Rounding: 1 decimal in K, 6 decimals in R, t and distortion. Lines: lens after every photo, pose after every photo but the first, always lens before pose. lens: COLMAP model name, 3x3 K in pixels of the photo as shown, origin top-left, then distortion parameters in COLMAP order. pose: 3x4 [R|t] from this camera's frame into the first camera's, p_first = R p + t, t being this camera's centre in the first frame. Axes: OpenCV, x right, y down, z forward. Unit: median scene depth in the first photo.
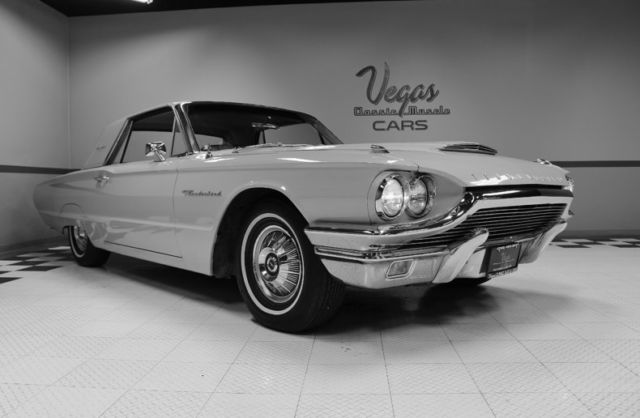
lens RADIAL K [[526.6, 0, 320.0], [0, 526.6, 209.0], [0, 0, 1]] dist [-0.161359, 0.142821]
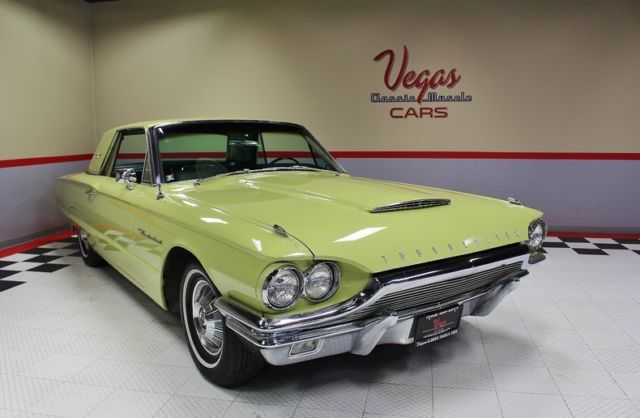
lens RADIAL K [[526.6, 0, 320.0], [0, 526.6, 209.0], [0, 0, 1]] dist [-0.161359, 0.142821]
pose [[0.992298, 0.021896, -0.121927, 0.199469], [-0.009596, 0.994884, 0.100564, -0.166501], [0.123505, -0.098620, 0.987431, 0.036607]]
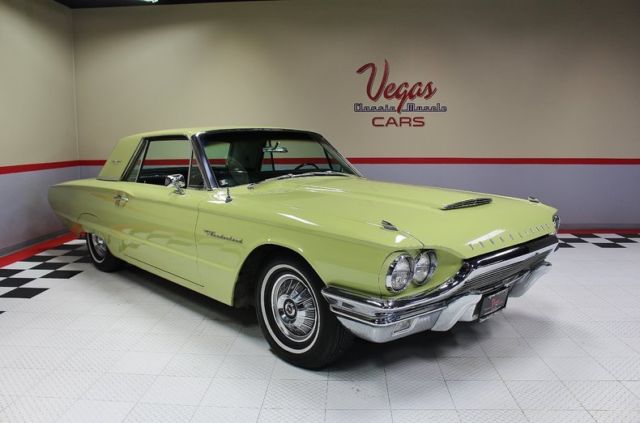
lens RADIAL K [[519.5, 0, 320.0], [0, 519.5, 211.5], [0, 0, 1]] dist [-0.147574, 0.113311]
pose [[0.999883, 0.005037, 0.014435, -0.034299], [-0.006365, 0.995602, 0.093472, -0.163472], [-0.013901, -0.093553, 0.995517, -0.071022]]
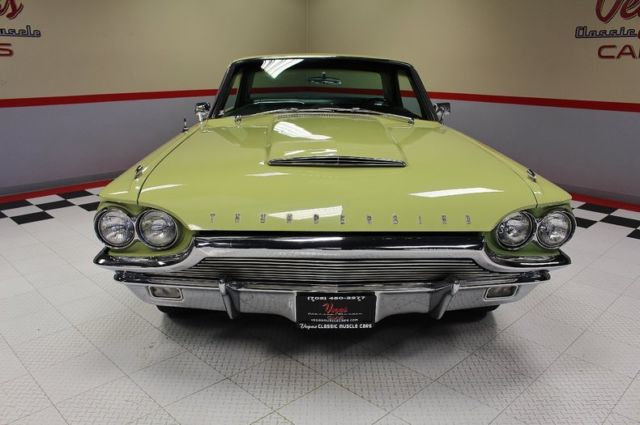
lens RADIAL K [[519.5, 0, 320.0], [0, 519.5, 212.5], [0, 0, 1]] dist [-0.147574, 0.113311]
pose [[0.749238, 0.192698, -0.633647, 0.641964], [-0.045861, 0.969536, 0.240618, -0.186243], [0.660711, -0.151221, 0.735251, 0.343561]]
